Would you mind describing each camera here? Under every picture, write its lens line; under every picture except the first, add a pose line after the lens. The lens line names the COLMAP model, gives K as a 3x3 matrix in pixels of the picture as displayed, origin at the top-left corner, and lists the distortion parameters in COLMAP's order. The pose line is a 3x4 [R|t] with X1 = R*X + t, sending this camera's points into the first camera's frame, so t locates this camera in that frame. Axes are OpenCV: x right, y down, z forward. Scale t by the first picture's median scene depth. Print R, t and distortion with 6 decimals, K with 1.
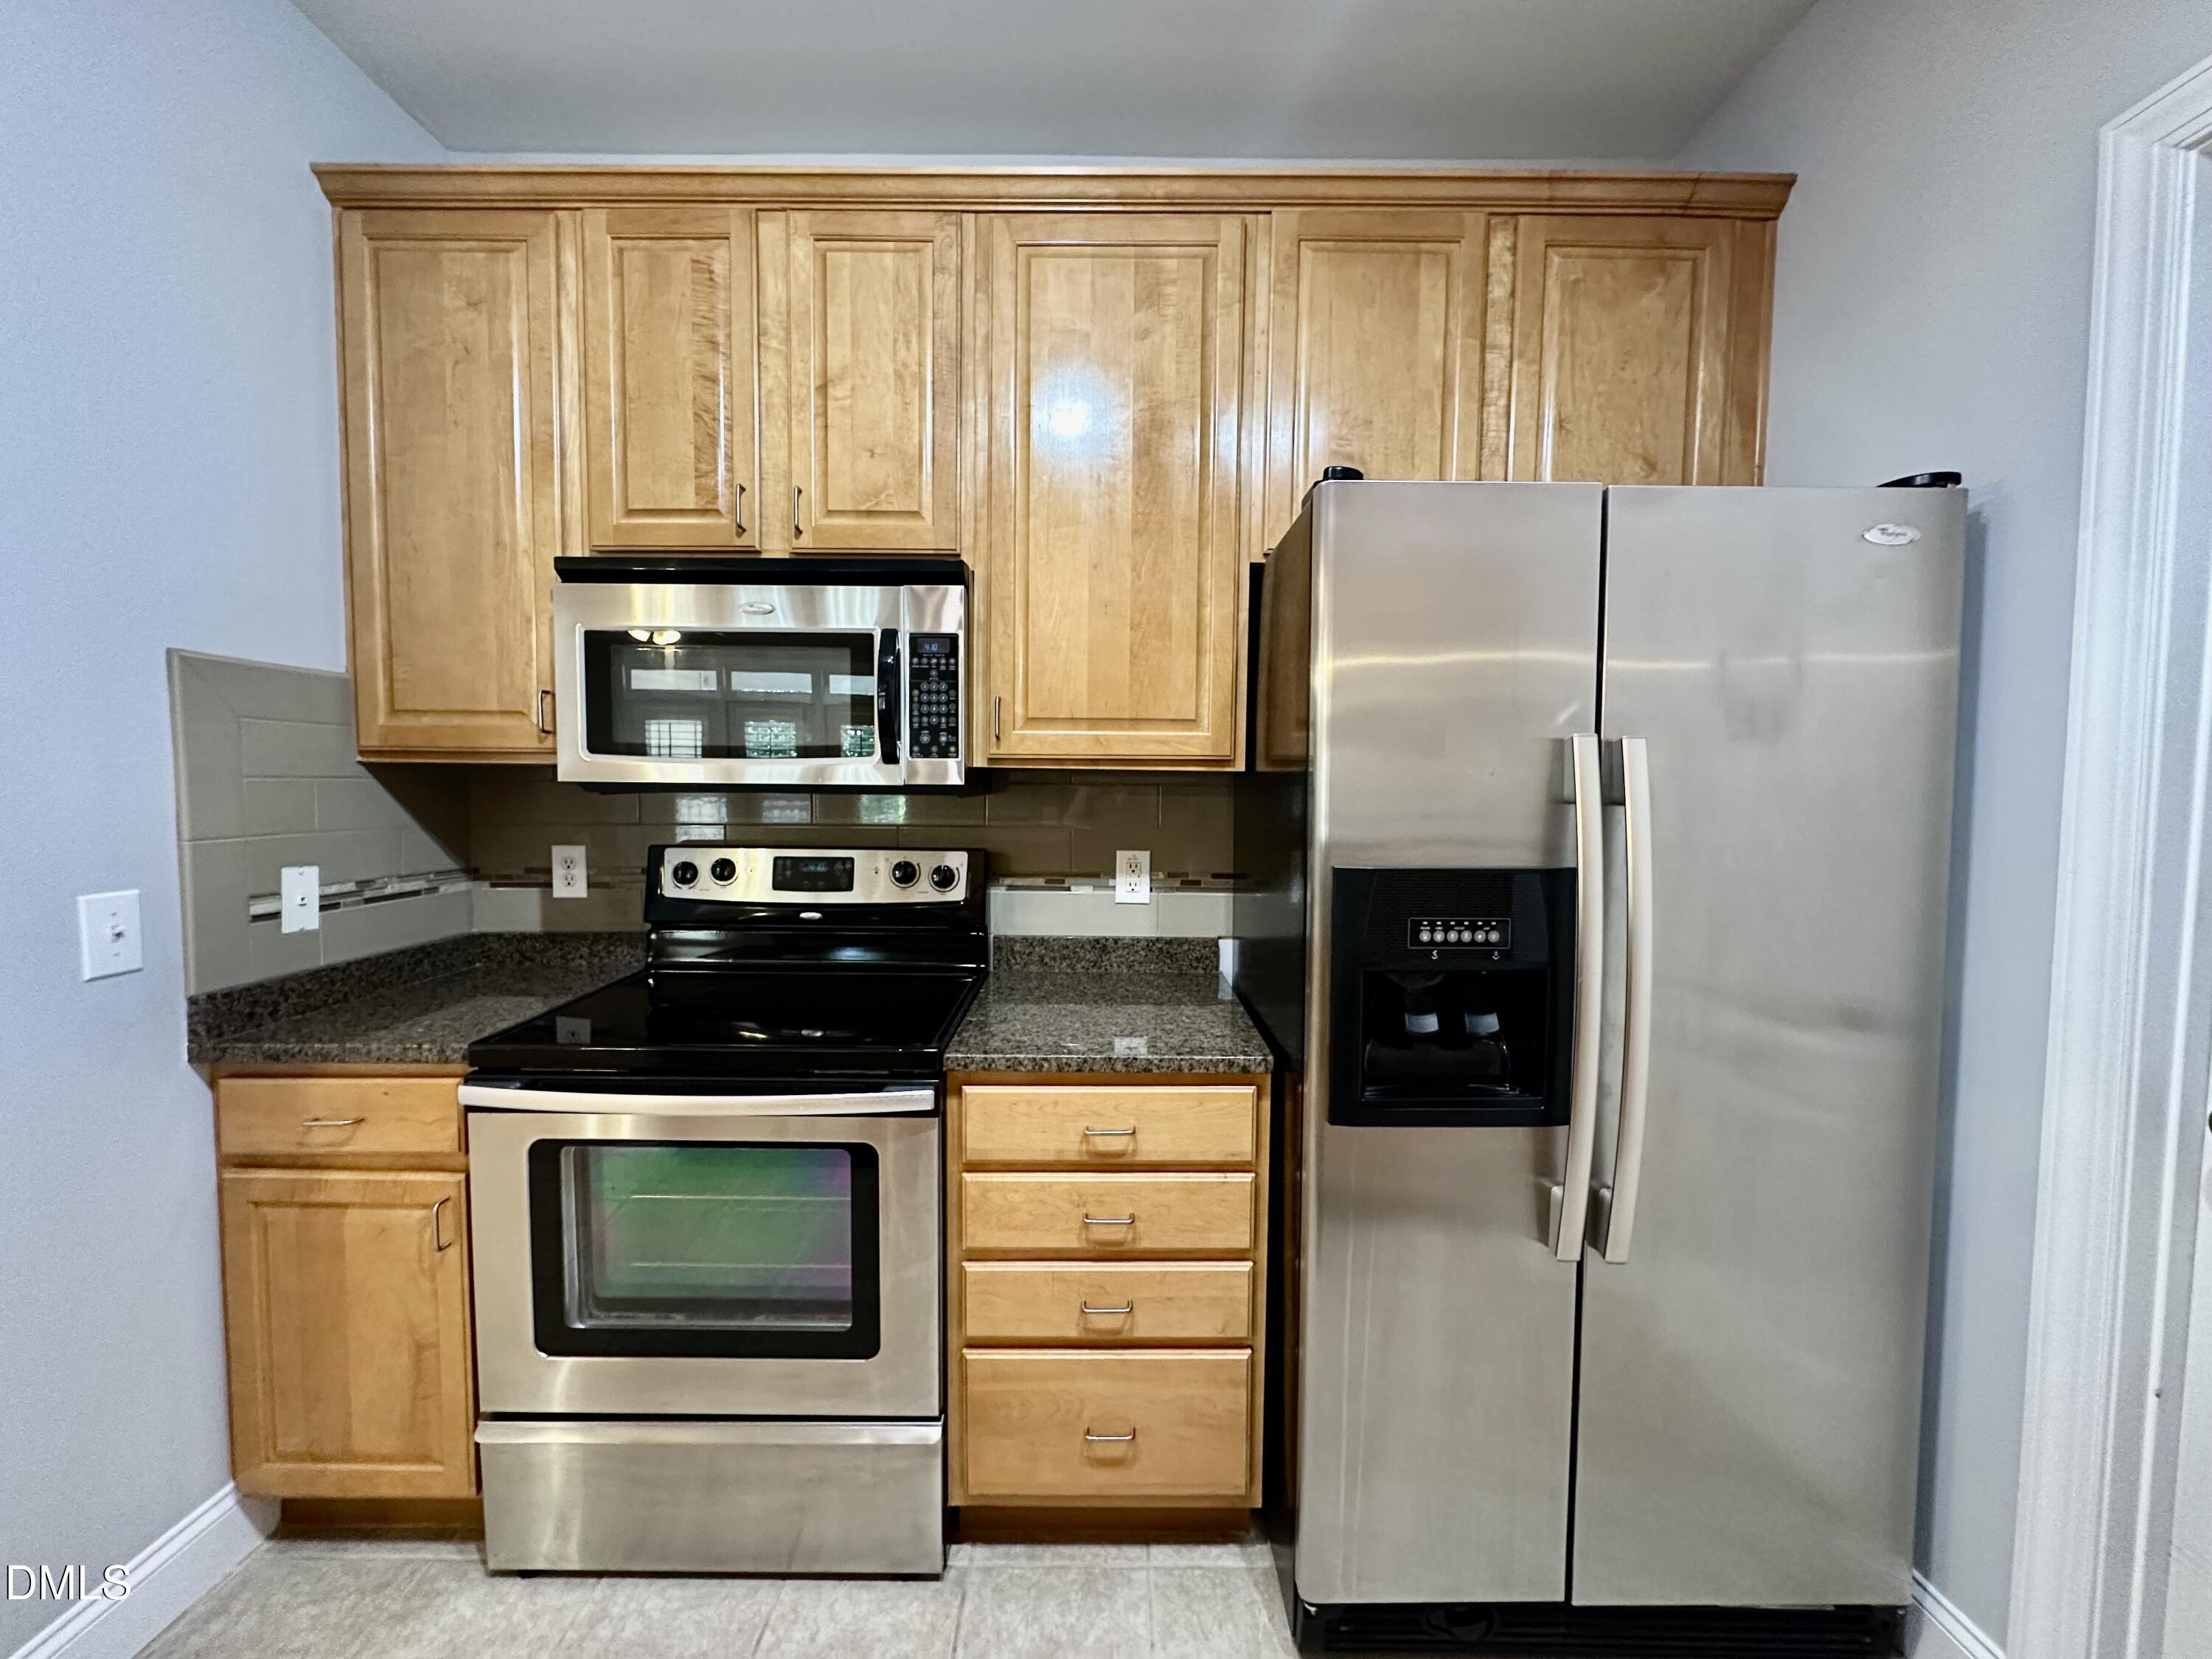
lens RADIAL K [[882.2, 0, 1102.1], [0, 882.2, 833.2], [0, 0, 1]] dist [-0.007318, 0.000132]
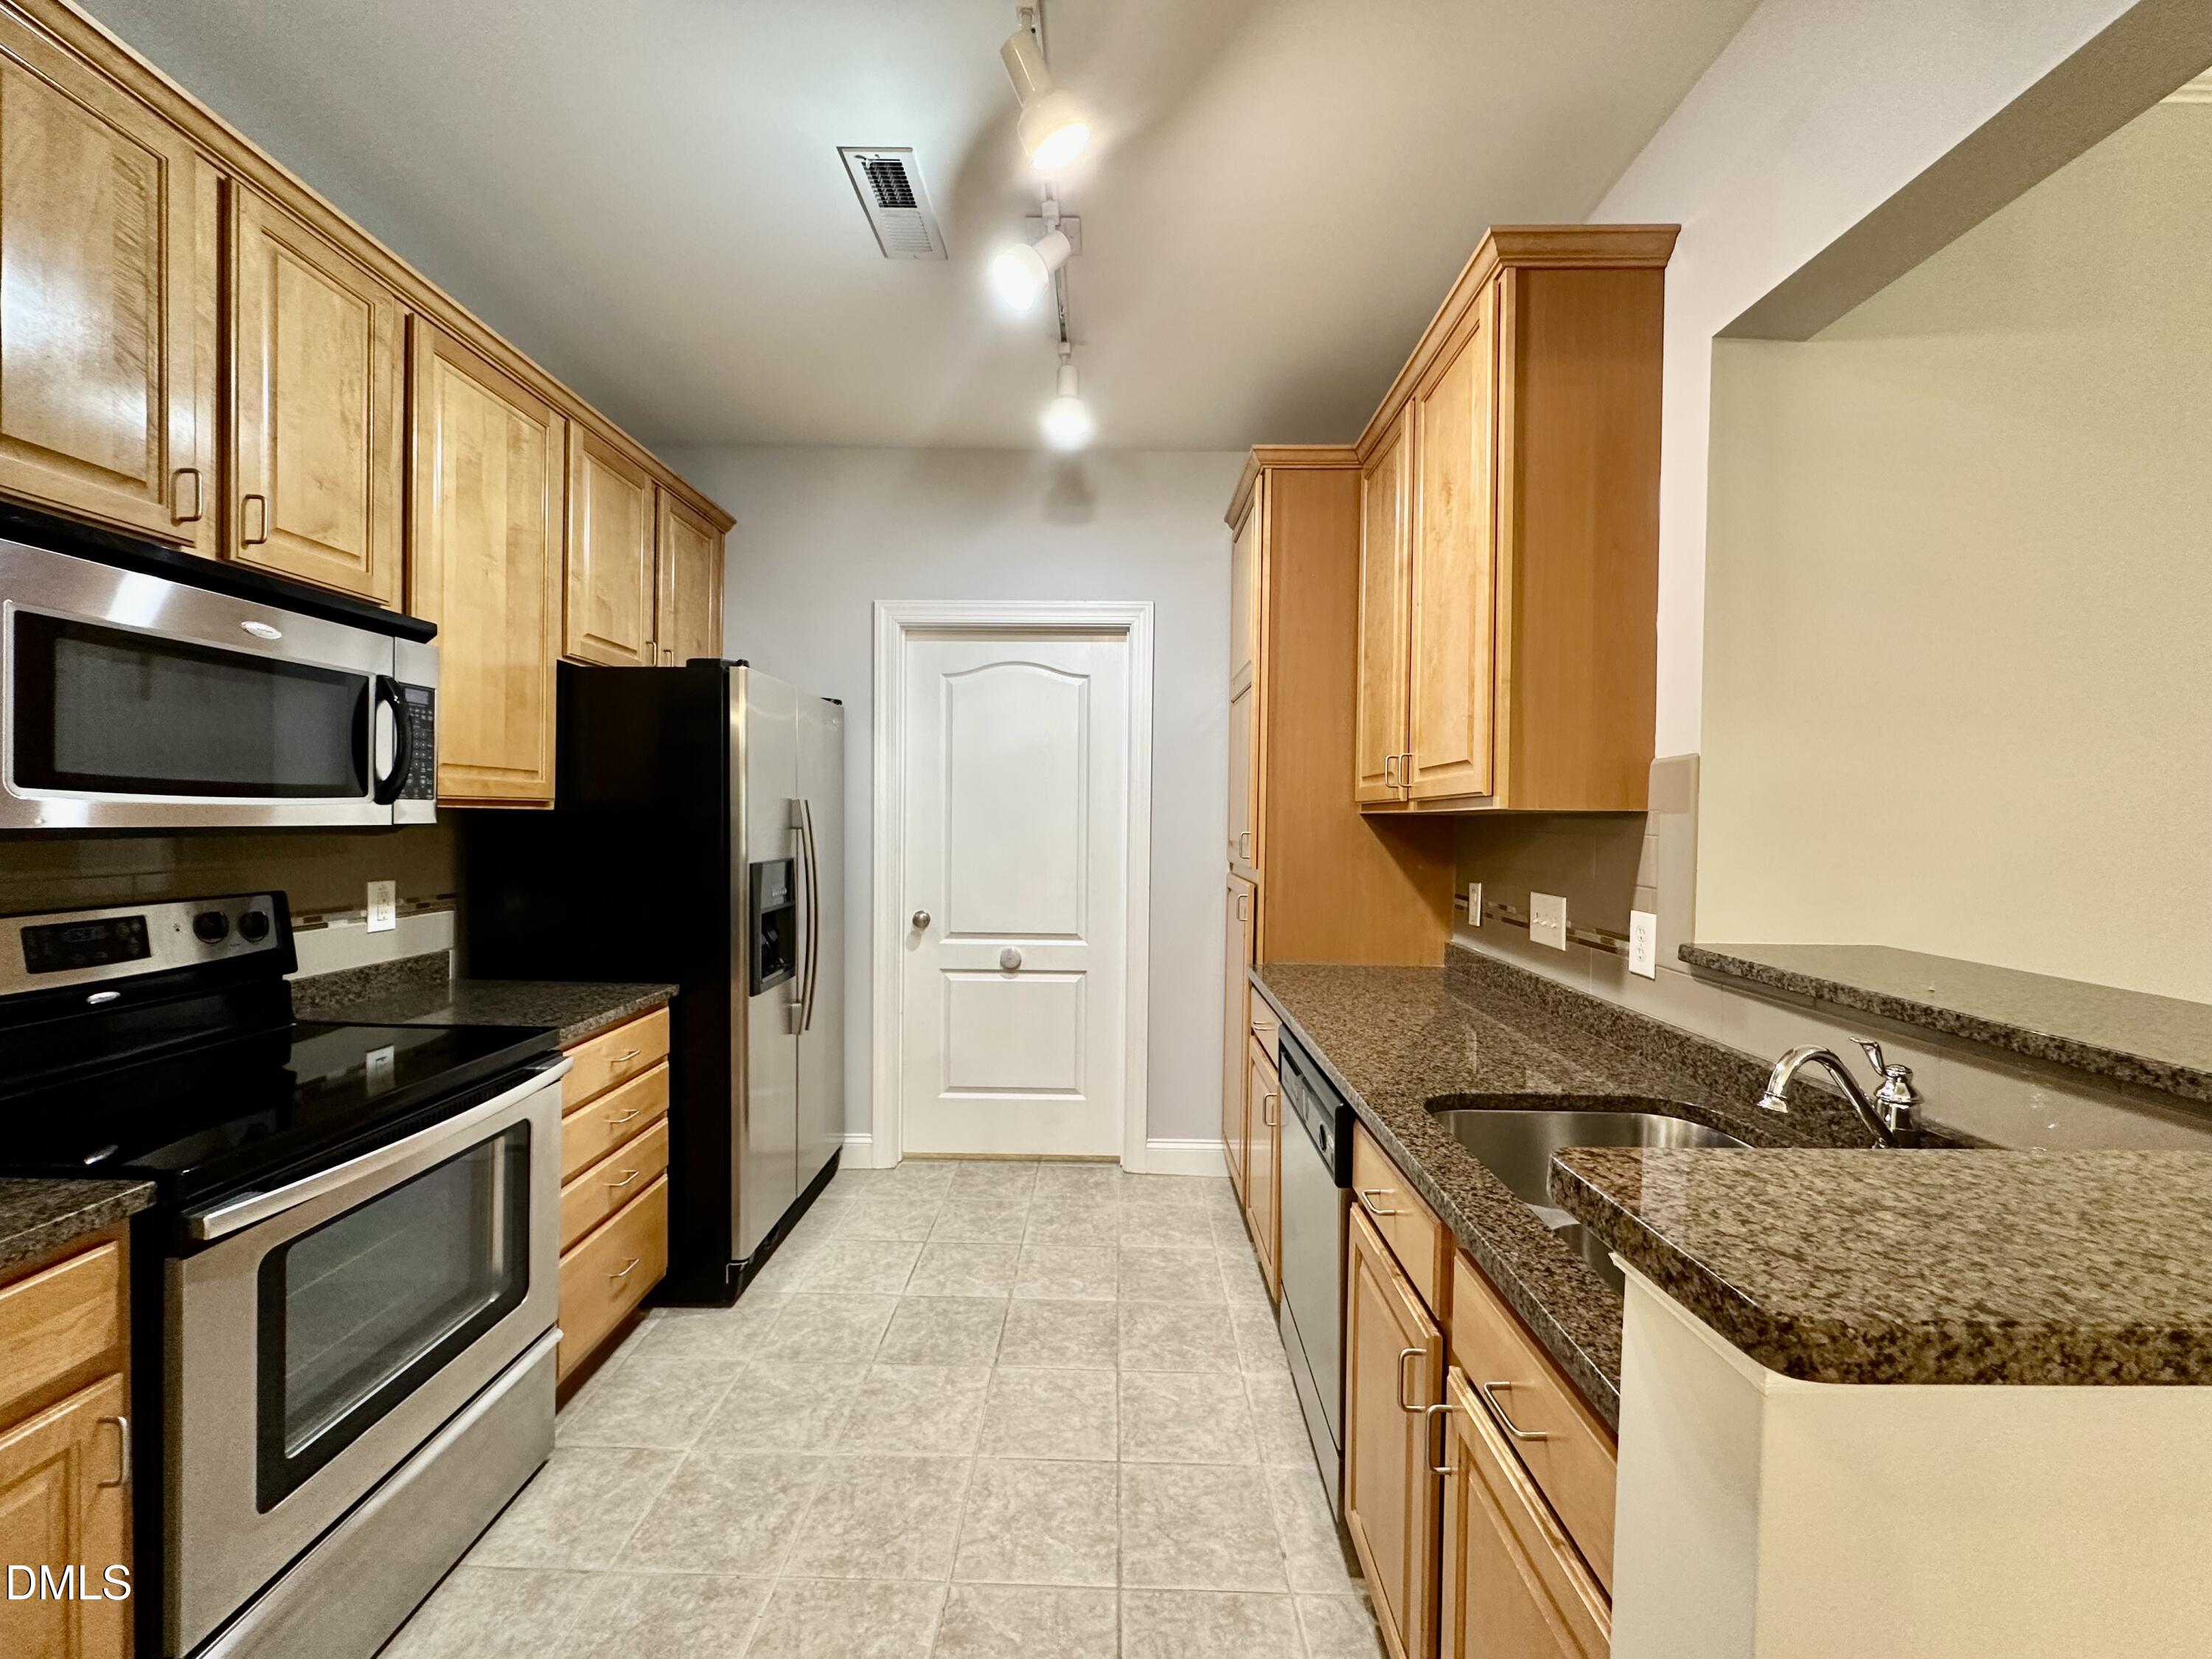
lens RADIAL K [[904.2, 0, 1106.0], [0, 904.2, 829.5], [0, 0, 1]] dist [-0.022009, -0.000164]
pose [[0.001565, -0.022107, 0.999754, -1.083222], [0.042091, 0.998871, 0.022021, -0.030788], [-0.999113, 0.042047, 0.002494, 0.126660]]
